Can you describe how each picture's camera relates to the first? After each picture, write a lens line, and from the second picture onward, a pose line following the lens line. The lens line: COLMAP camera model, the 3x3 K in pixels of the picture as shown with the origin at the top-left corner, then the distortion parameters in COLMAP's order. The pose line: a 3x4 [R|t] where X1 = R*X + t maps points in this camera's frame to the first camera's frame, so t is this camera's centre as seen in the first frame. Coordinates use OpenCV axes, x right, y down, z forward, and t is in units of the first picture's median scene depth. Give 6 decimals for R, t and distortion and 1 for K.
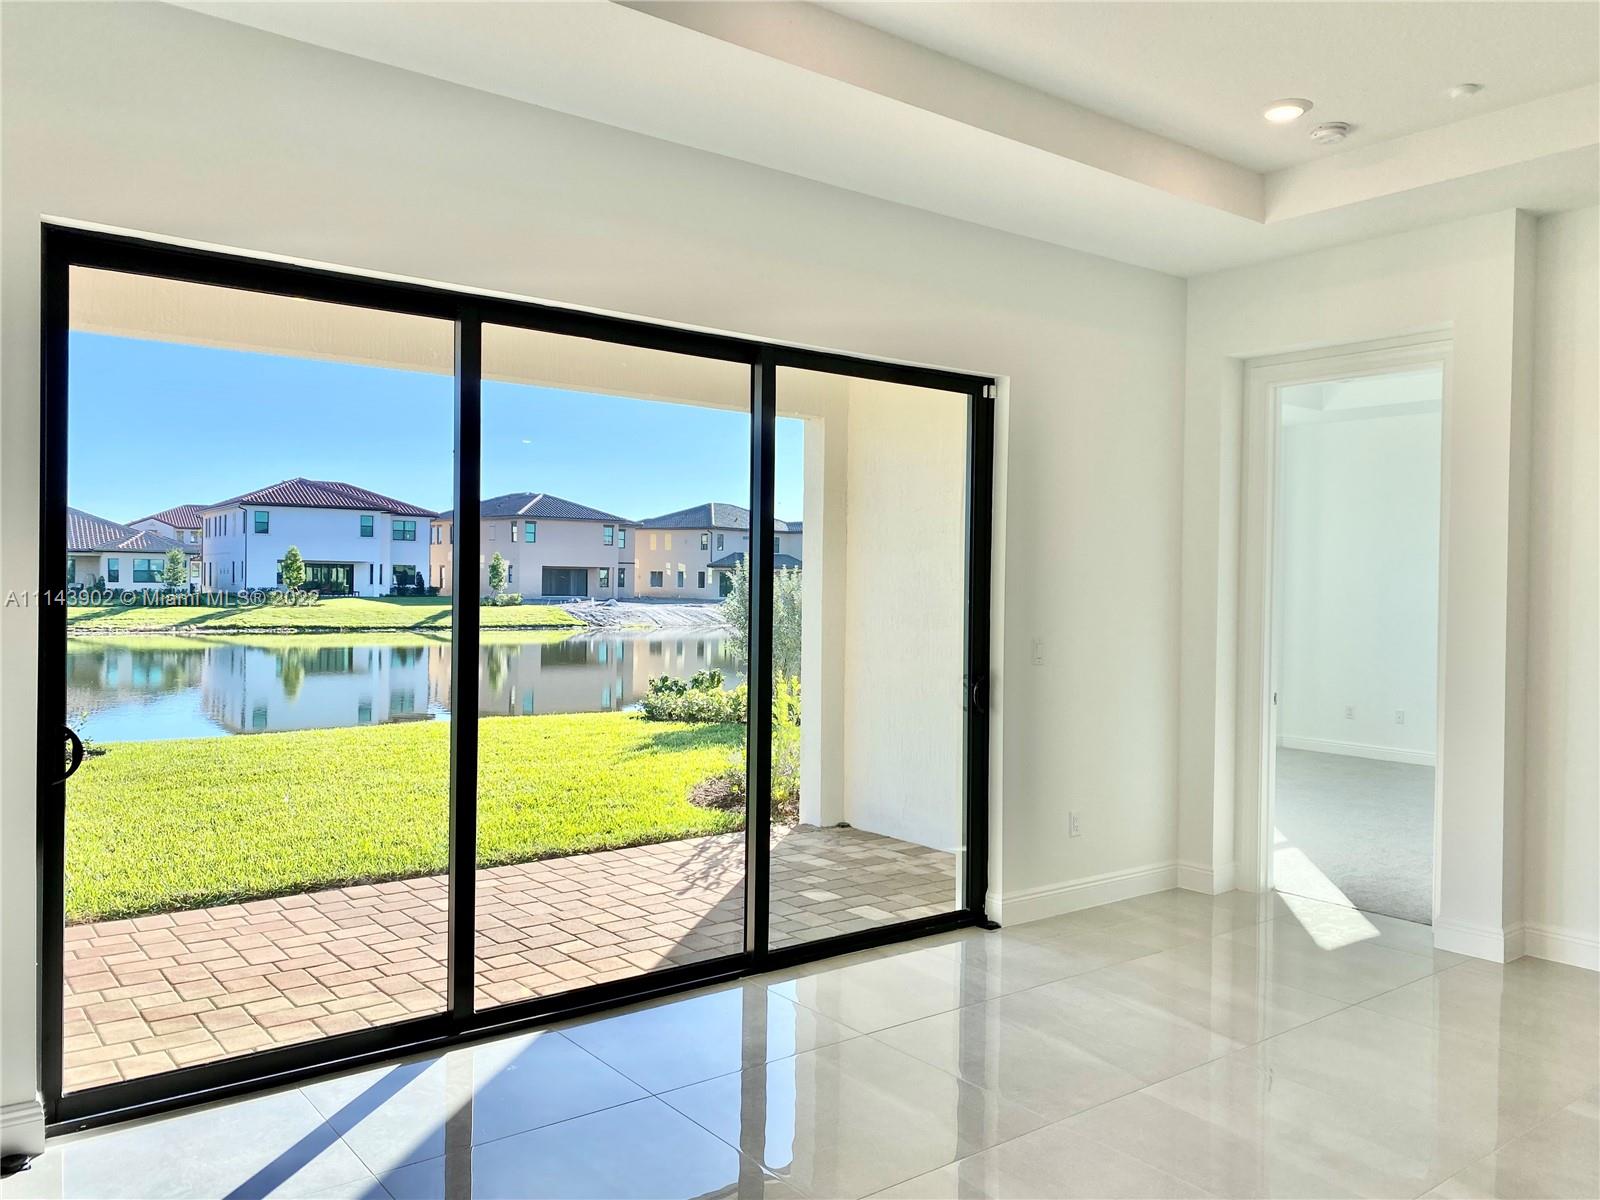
lens RADIAL K [[1234.4, 0, 808.1], [0, 1234.4, 595.6], [0, 0, 1]] dist [0.014327, -0.000388]
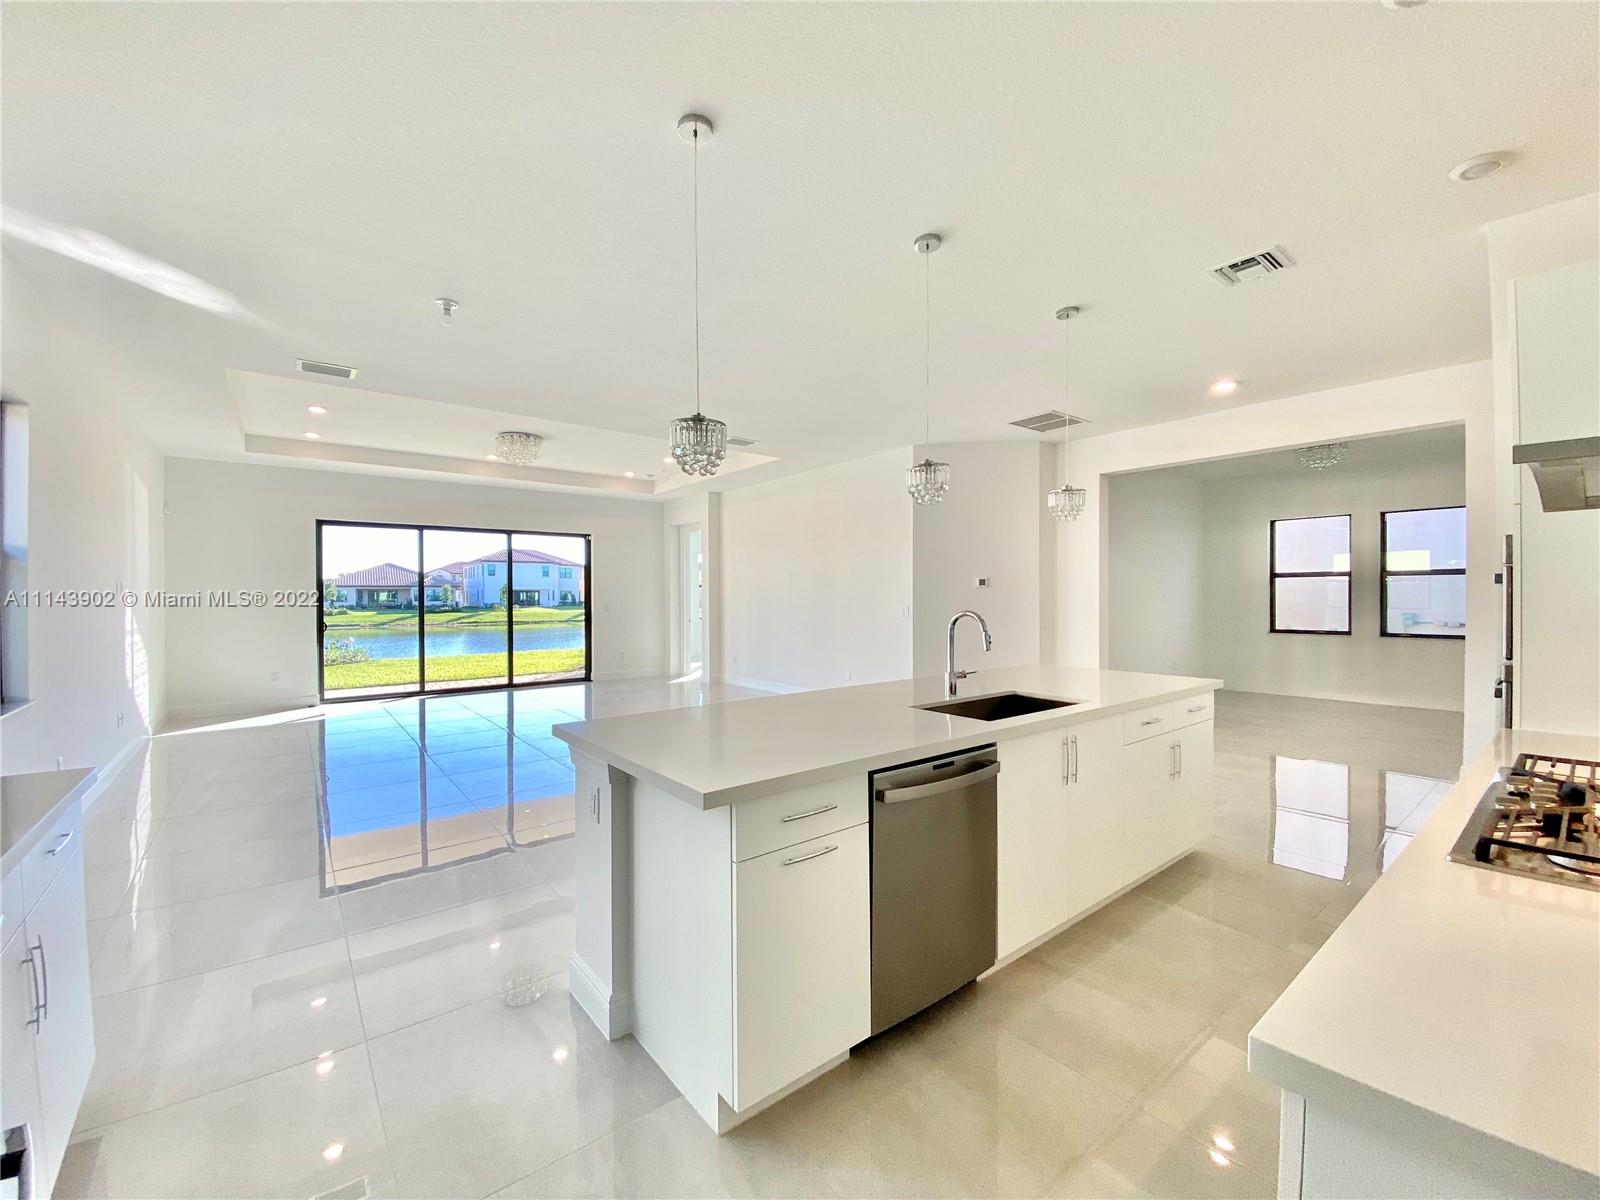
lens RADIAL K [[645.7, 0, 792.5], [0, 645.7, 599.9], [0, 0, 1]] dist [0.033129, -0.028408]
pose [[0.999798, -0.020006, 0.001795, 0.093407], [0.020013, 0.999793, -0.003597, 0.005024], [-0.001723, 0.003632, 0.999992, -0.117287]]
